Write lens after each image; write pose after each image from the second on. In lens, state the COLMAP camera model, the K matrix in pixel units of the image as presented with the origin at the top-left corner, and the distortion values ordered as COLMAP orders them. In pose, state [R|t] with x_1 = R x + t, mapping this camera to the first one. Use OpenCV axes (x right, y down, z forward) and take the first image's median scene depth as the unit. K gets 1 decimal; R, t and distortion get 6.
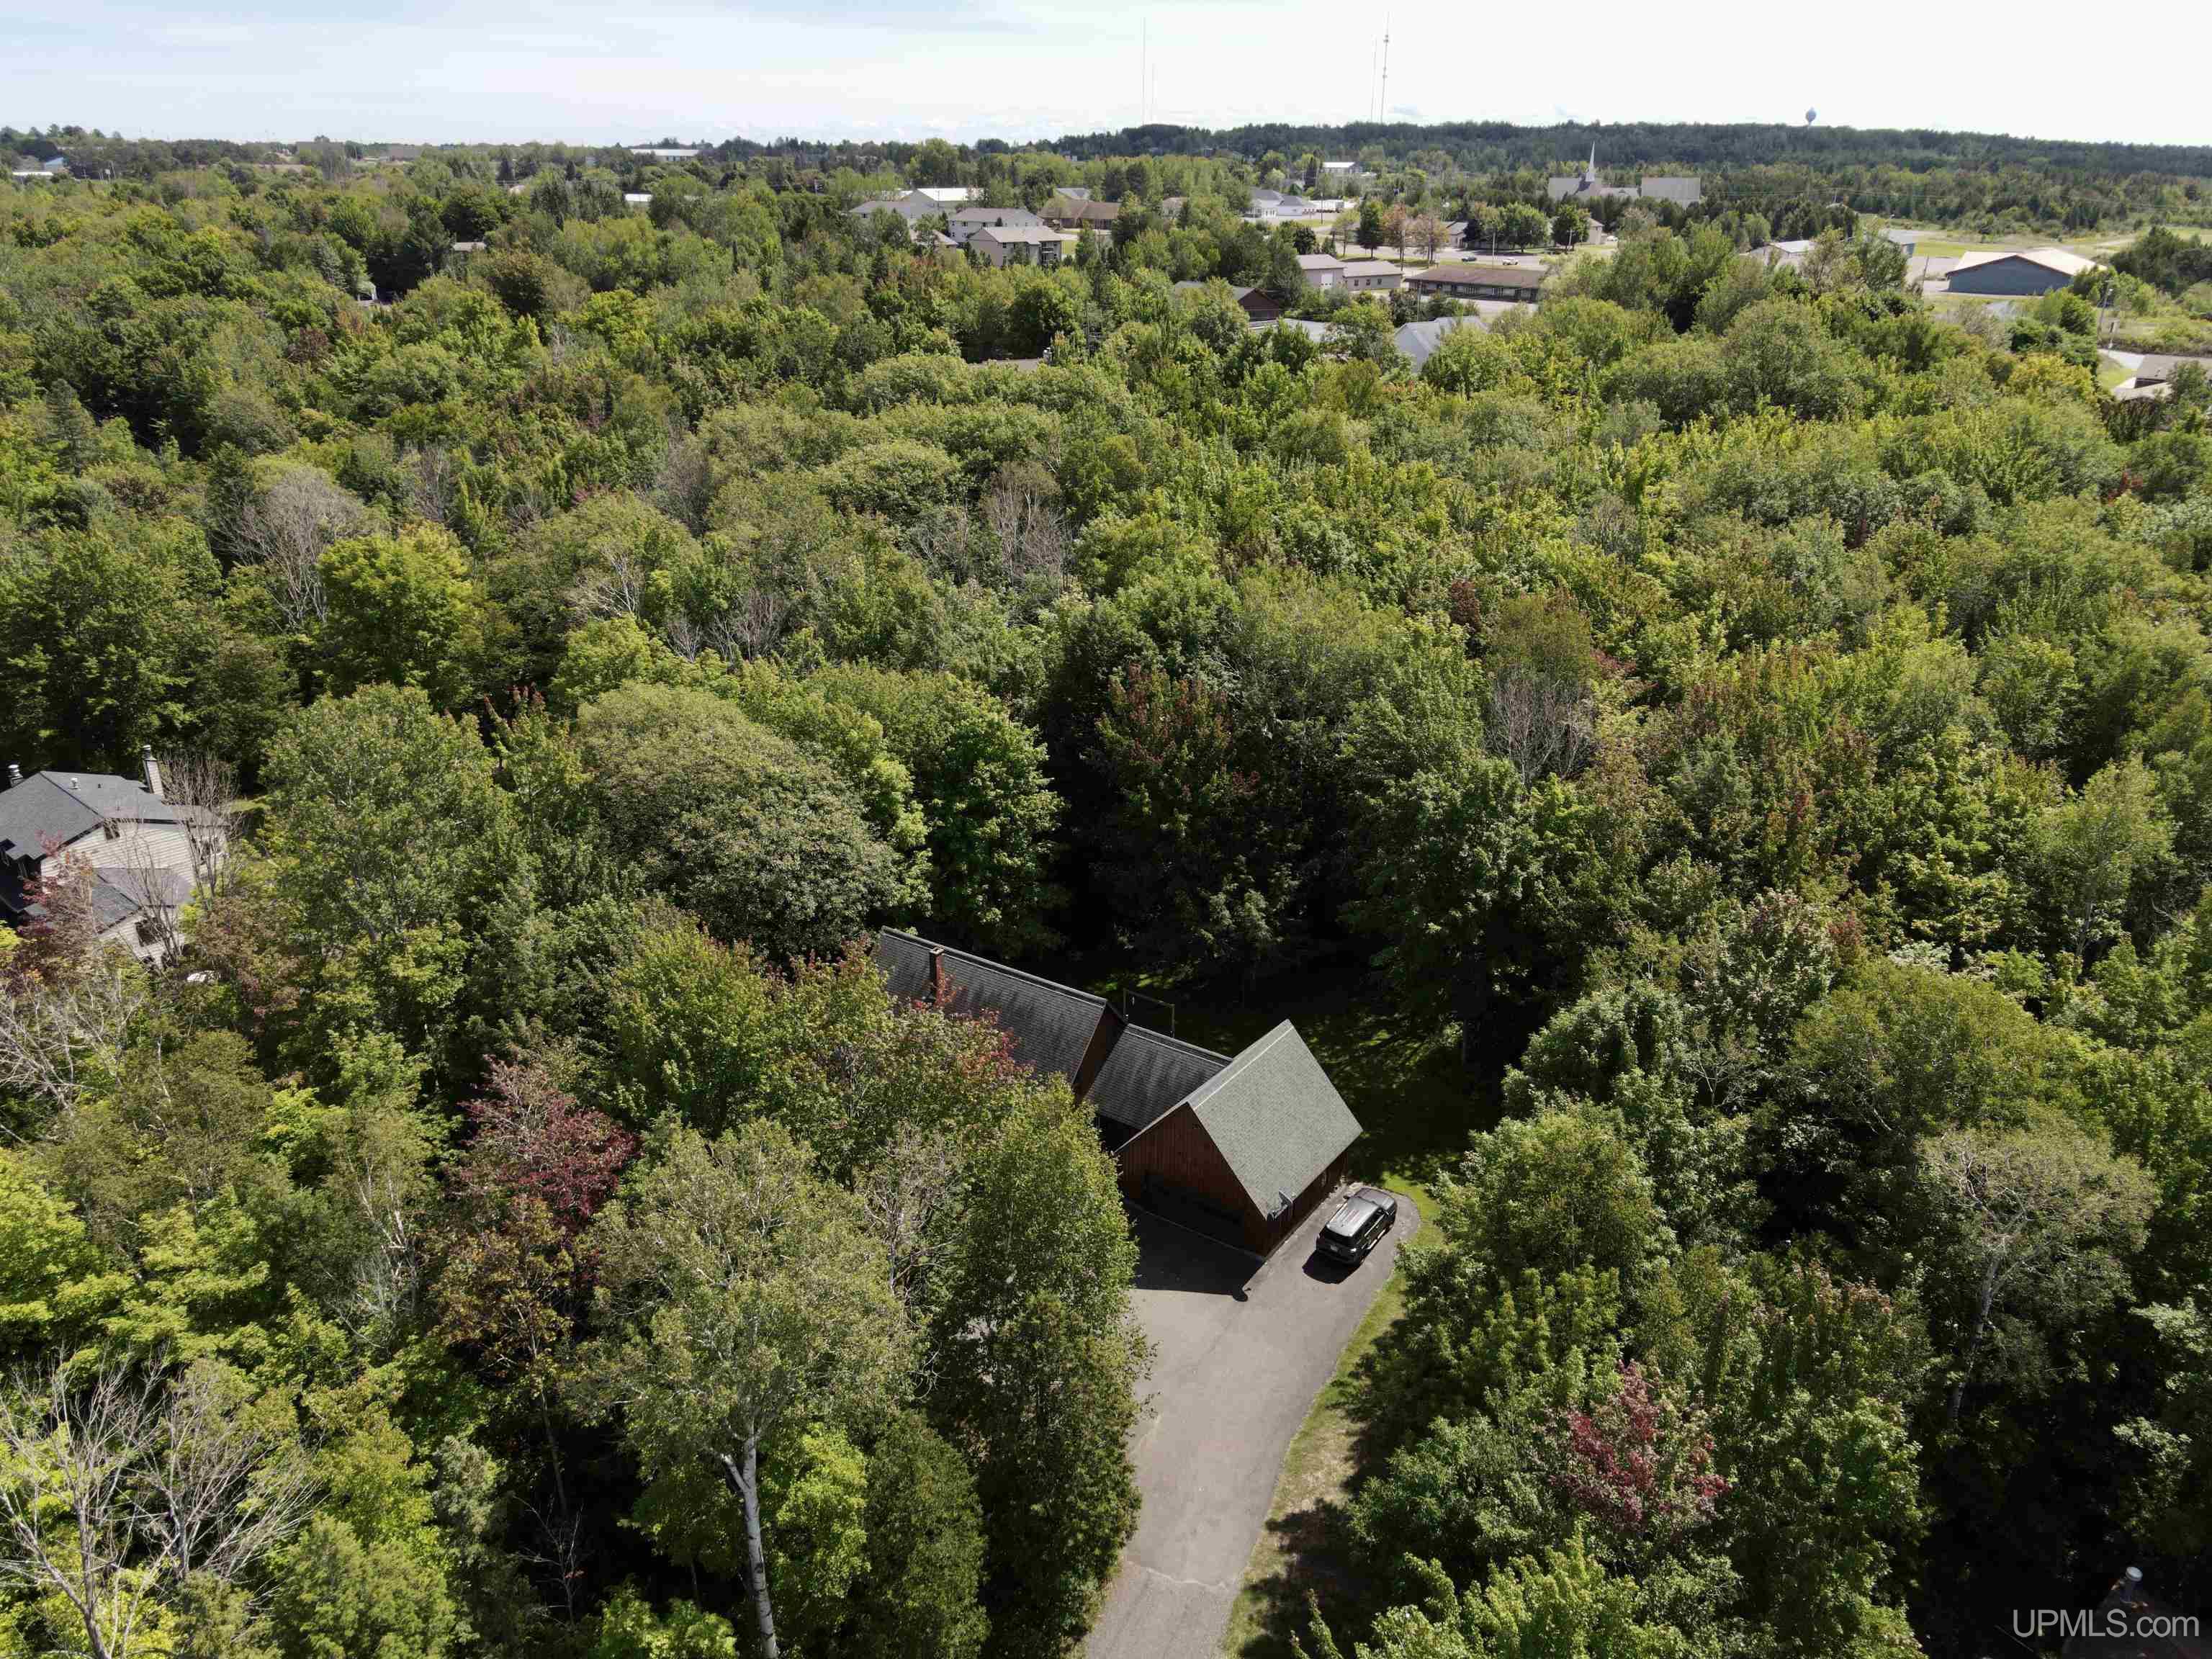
lens RADIAL K [[1616.2, 0, 1104.8], [0, 1616.2, 865.3], [0, 0, 1]] dist [0.002322, 0.023282]
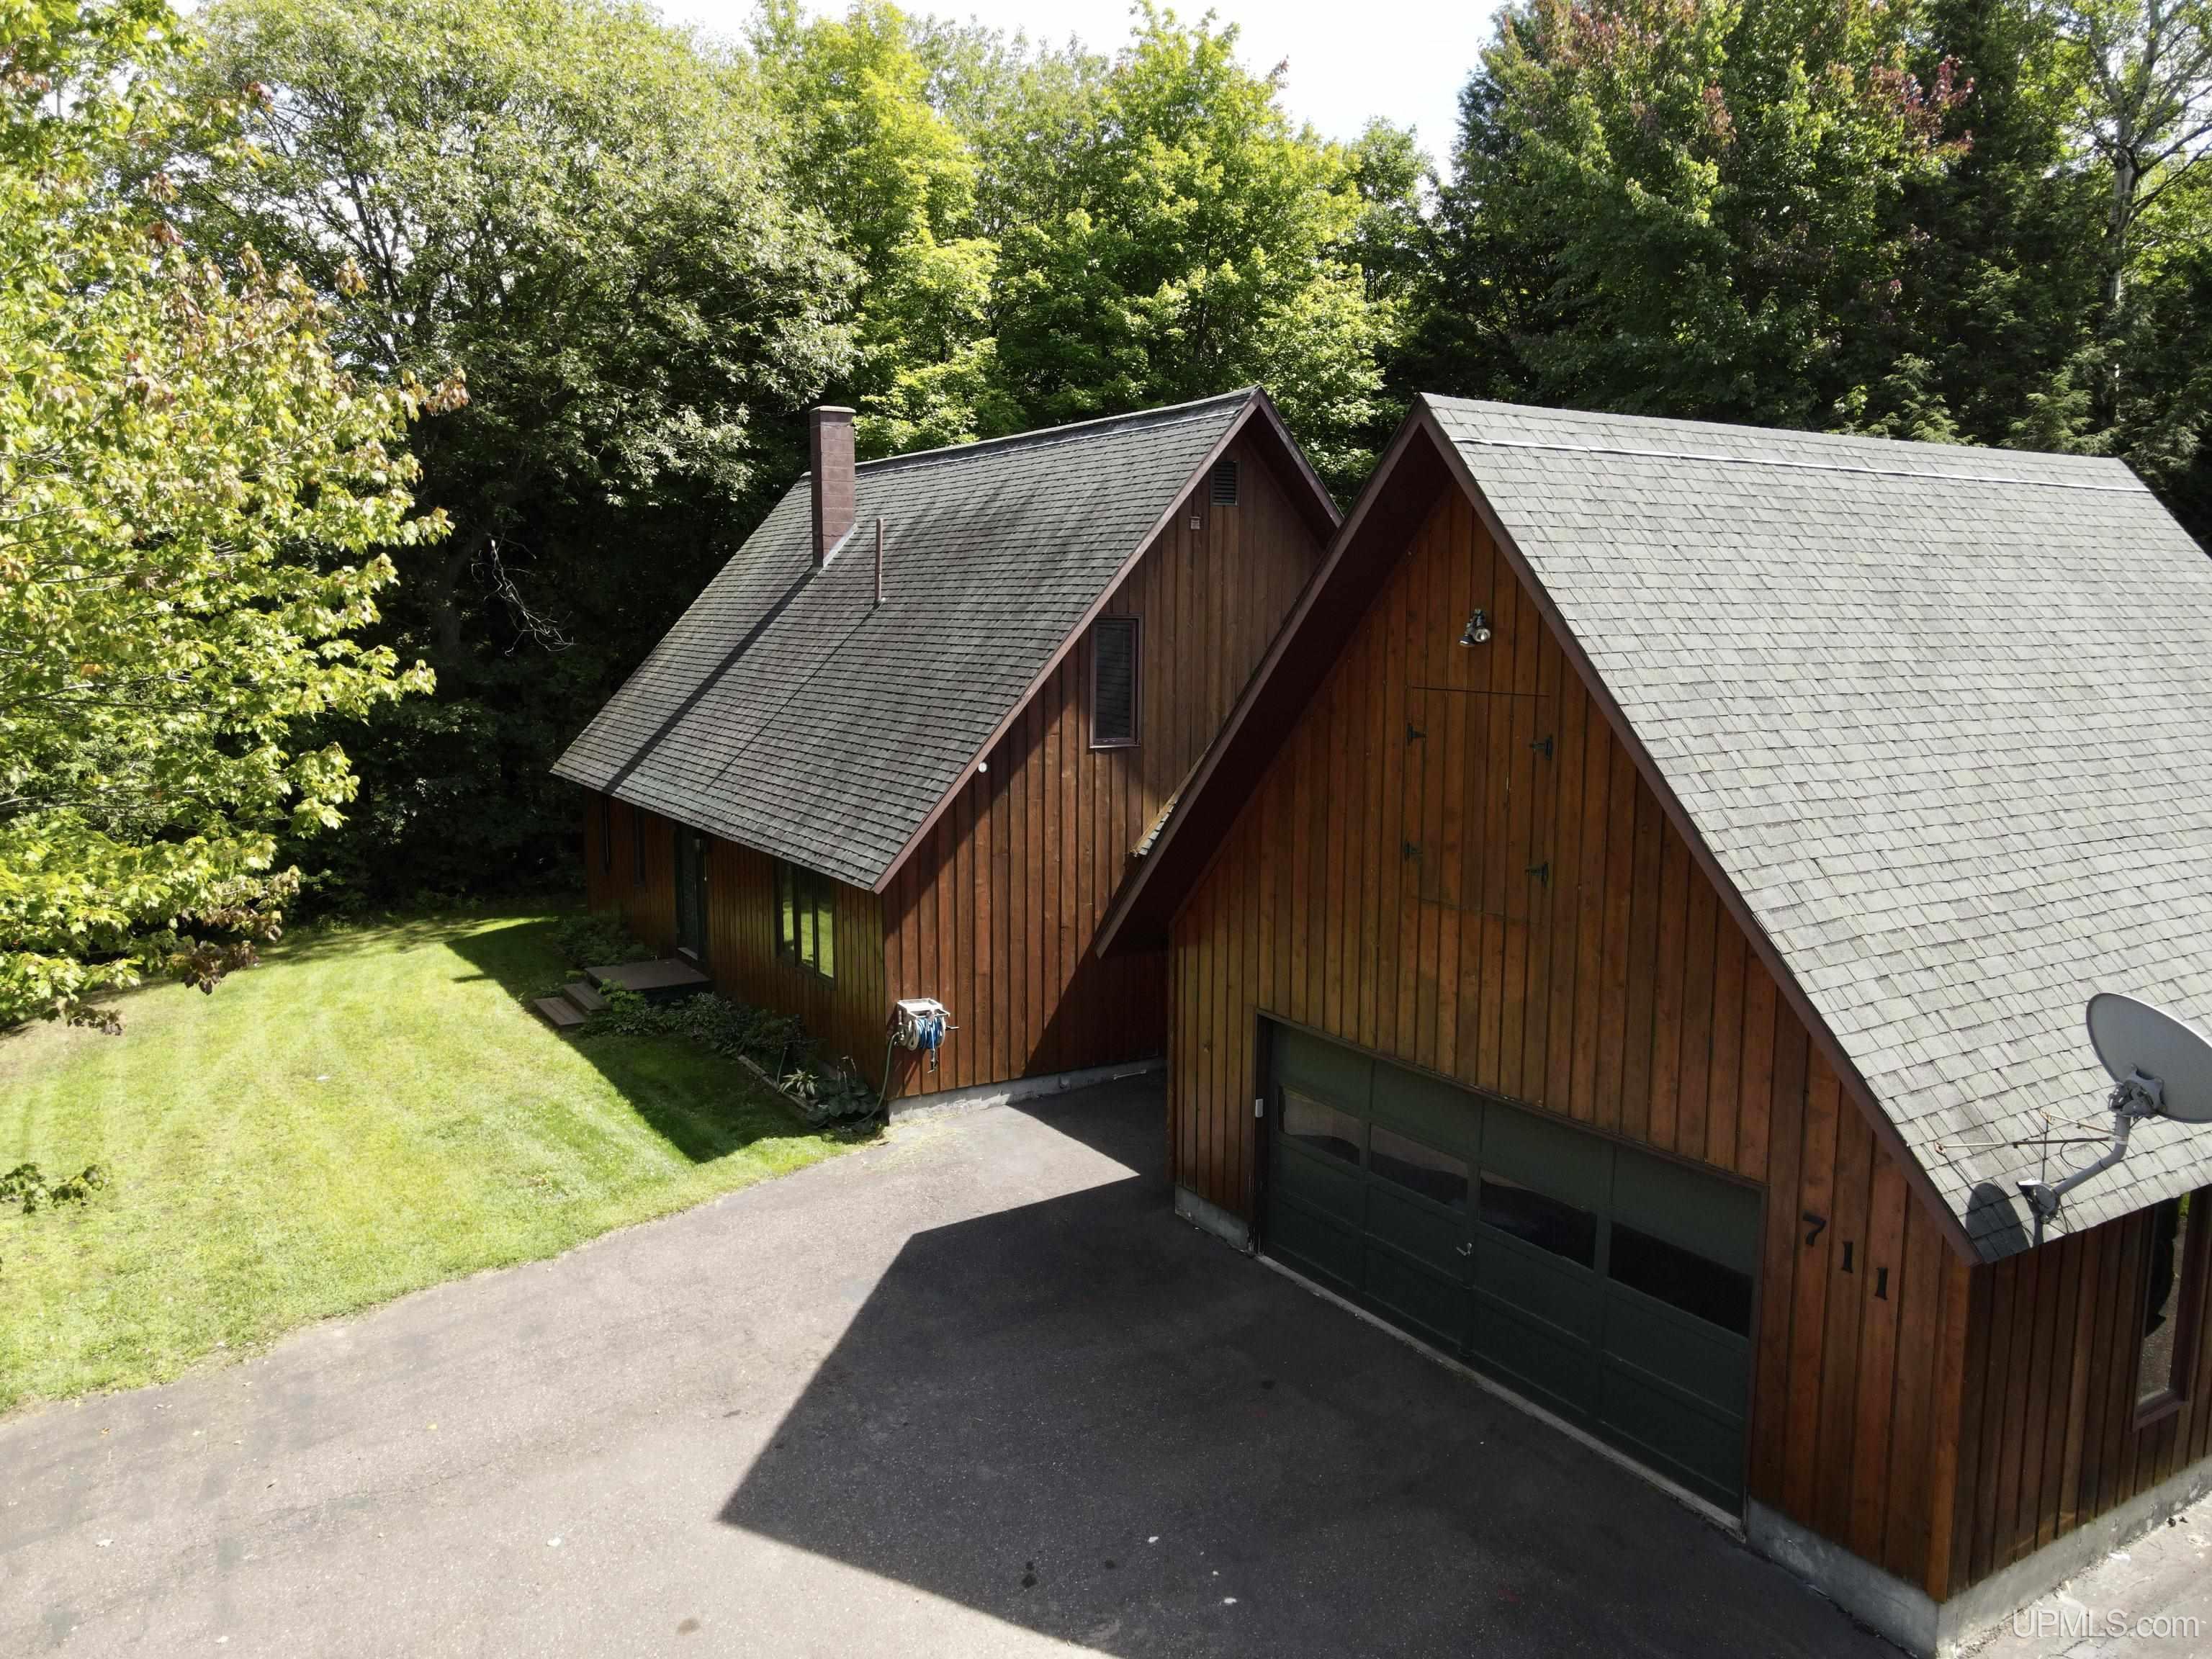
lens RADIAL K [[1616.2, 0, 1102.6], [0, 1616.2, 844.4], [0, 0, 1]] dist [0.002322, 0.023282]
pose [[0.917247, 0.058558, -0.393990, 0.073289], [-0.160627, 0.959521, -0.231342, 0.192710], [0.364494, 0.275484, 0.889524, 0.725243]]
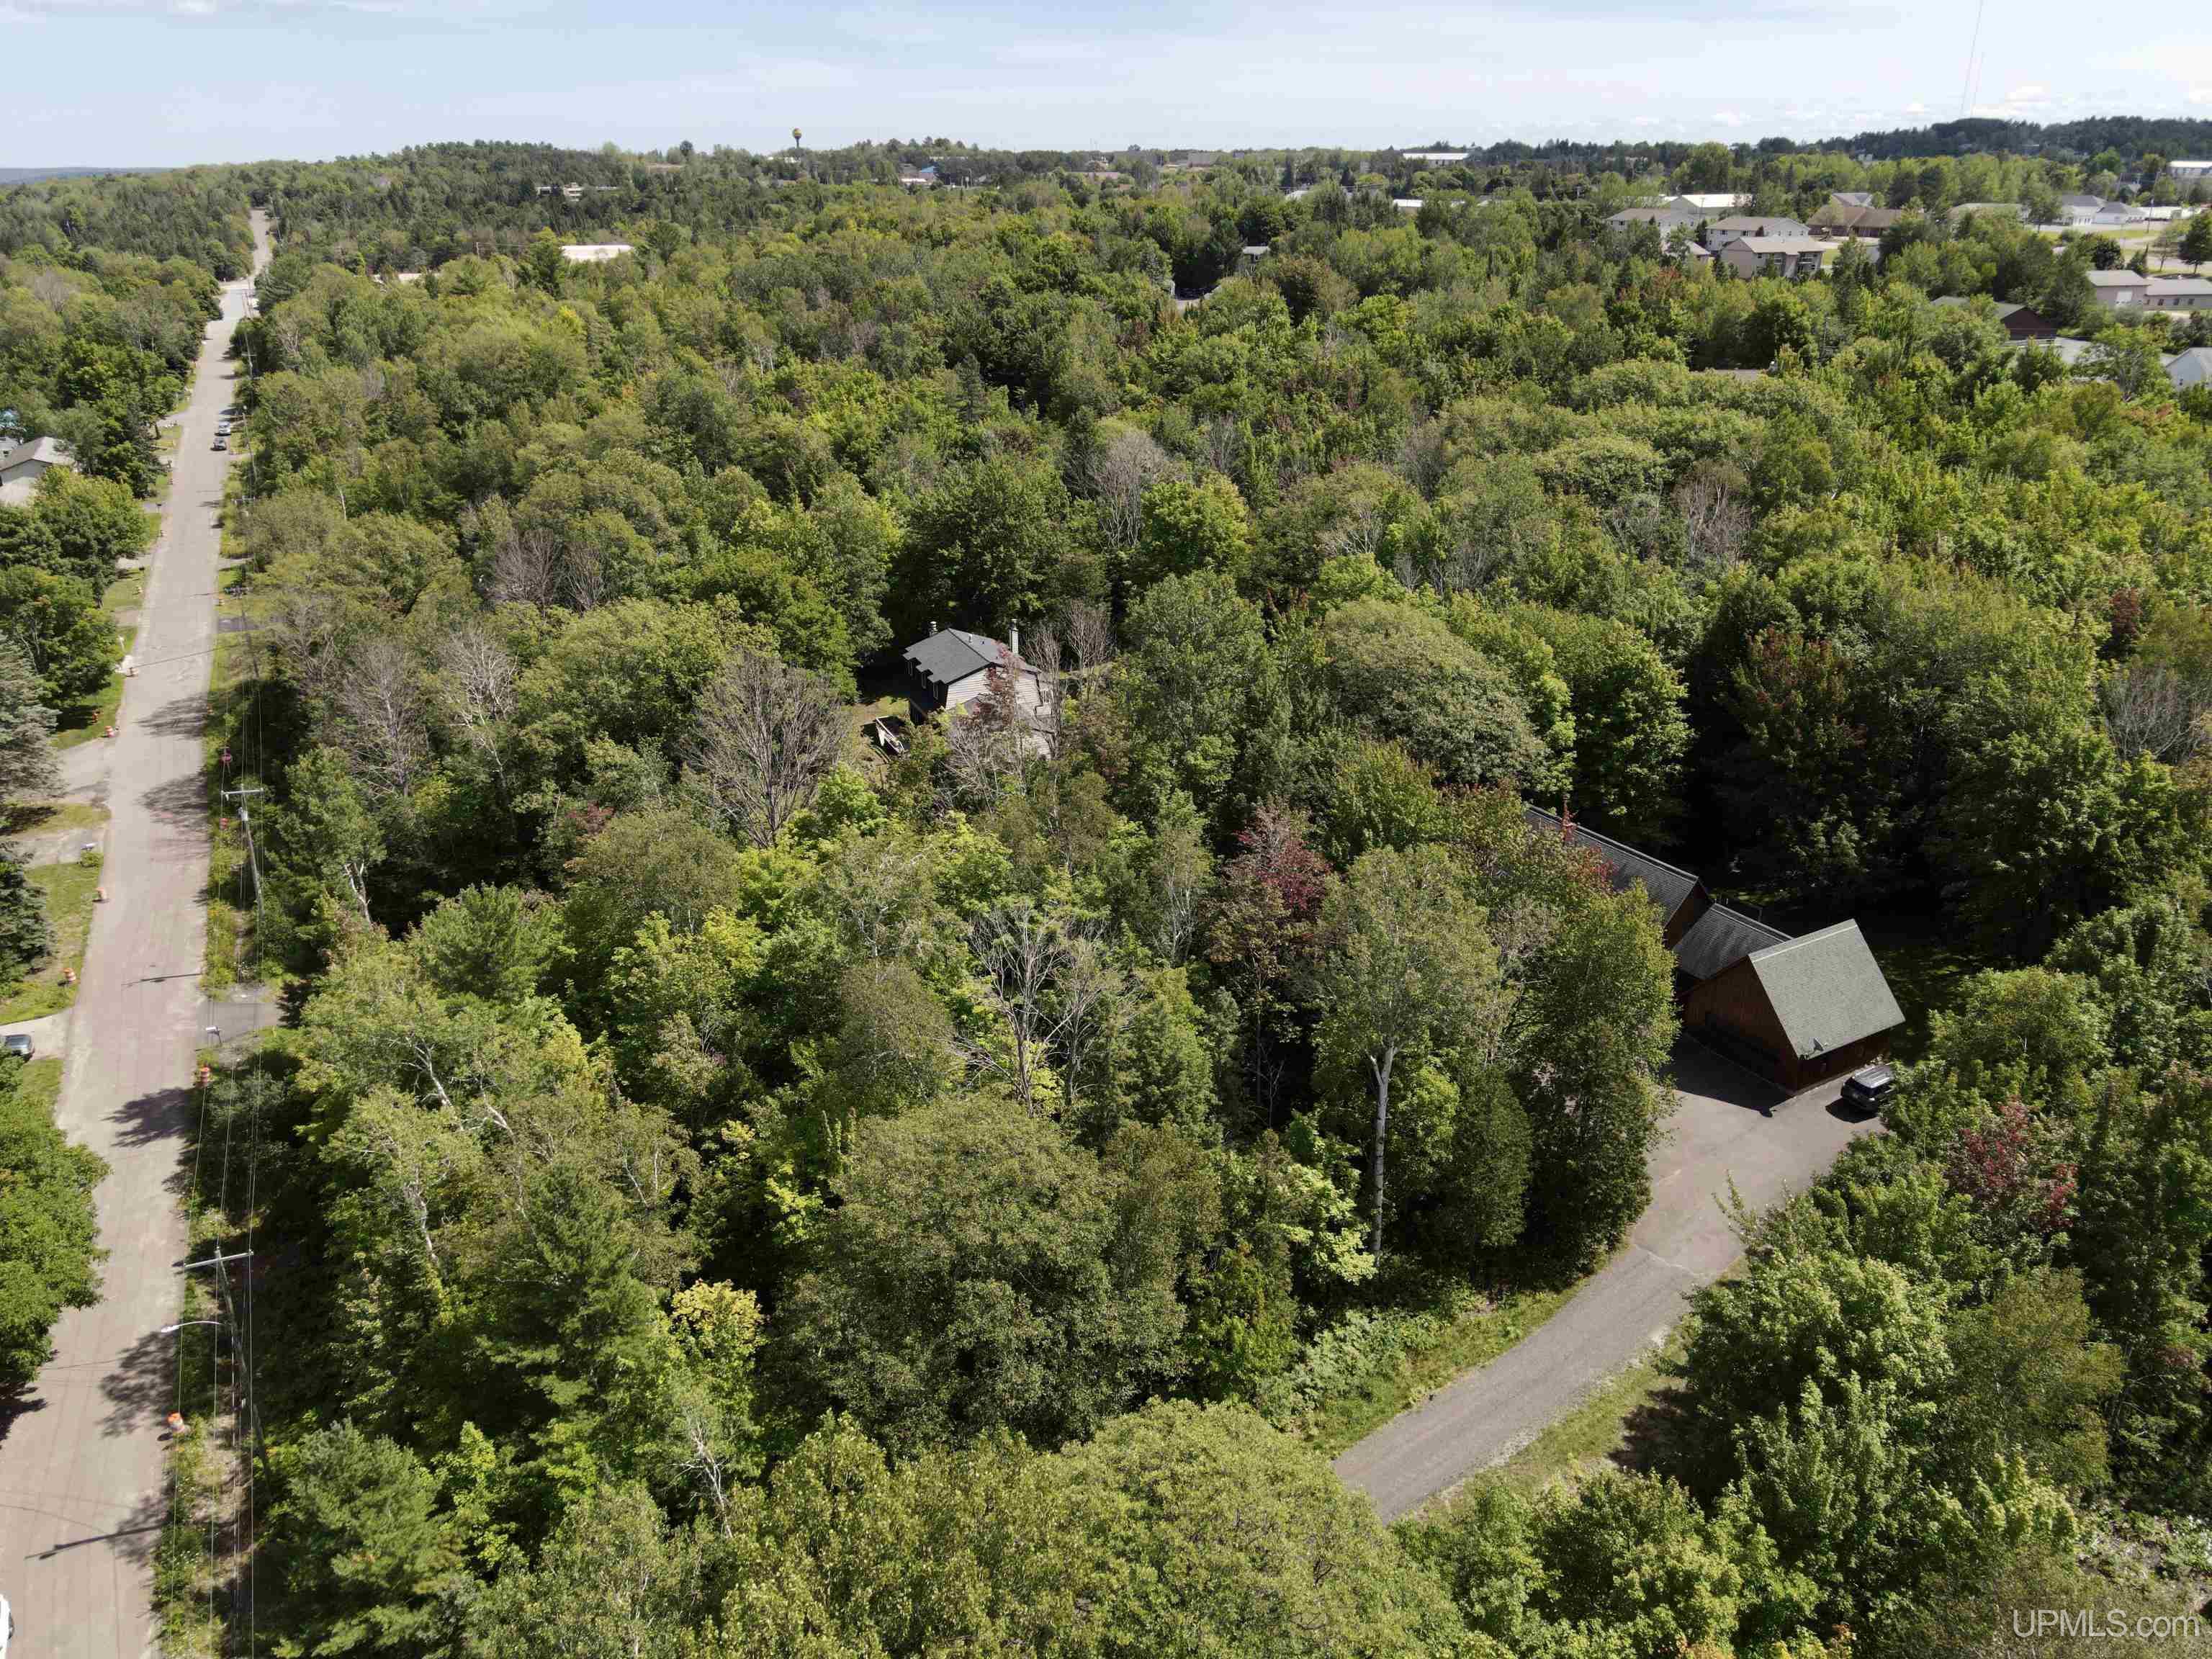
lens RADIAL K [[1616.2, 0, 1118.6], [0, 1616.2, 850.8], [0, 0, 1]] dist [0.002322, 0.023282]
pose [[0.912909, 0.157703, -0.376468, 0.055052], [-0.160593, 0.986731, 0.023915, 0.096184], [0.375244, 0.038626, 0.926121, -0.309233]]
